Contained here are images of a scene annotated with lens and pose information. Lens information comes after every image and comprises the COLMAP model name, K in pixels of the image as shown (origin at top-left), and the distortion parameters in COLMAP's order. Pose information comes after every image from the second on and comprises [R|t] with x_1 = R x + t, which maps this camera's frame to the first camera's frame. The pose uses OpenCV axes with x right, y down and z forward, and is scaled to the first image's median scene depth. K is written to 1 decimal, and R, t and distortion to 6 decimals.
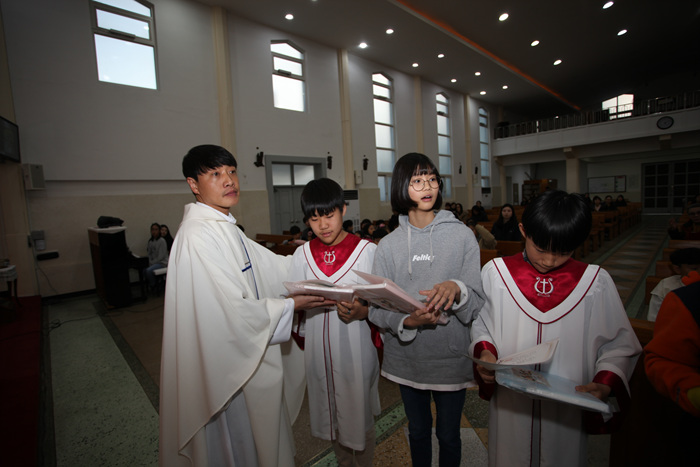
lens RADIAL K [[341.6, 0, 349.8], [0, 341.6, 230.7], [0, 0, 1]] dist [-0.073388, 0.026130]
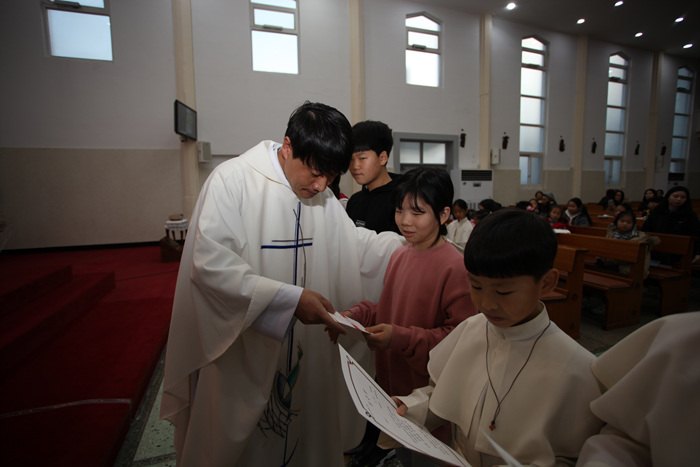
lens RADIAL K [[341.6, 0, 346.6], [0, 341.6, 231.0], [0, 0, 1]] dist [-0.073388, 0.026130]
pose [[0.909700, 0.087986, -0.405838, 0.048095], [-0.067587, 0.995636, 0.064356, 0.010161], [0.409730, -0.031116, 0.911676, 0.013906]]
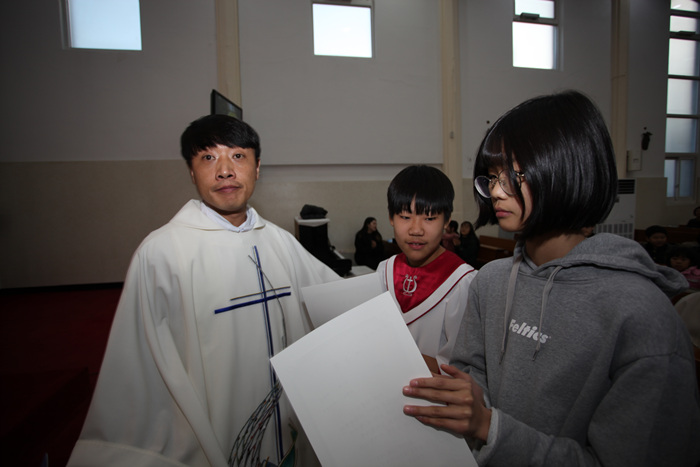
lens RADIAL K [[341.6, 0, 350.2], [0, 341.6, 232.5], [0, 0, 1]] dist [-0.073388, 0.026130]
pose [[0.843707, 0.075050, -0.531532, -0.096698], [-0.062157, 0.997177, 0.042135, -0.009100], [0.533193, -0.002511, 0.845990, 0.167181]]
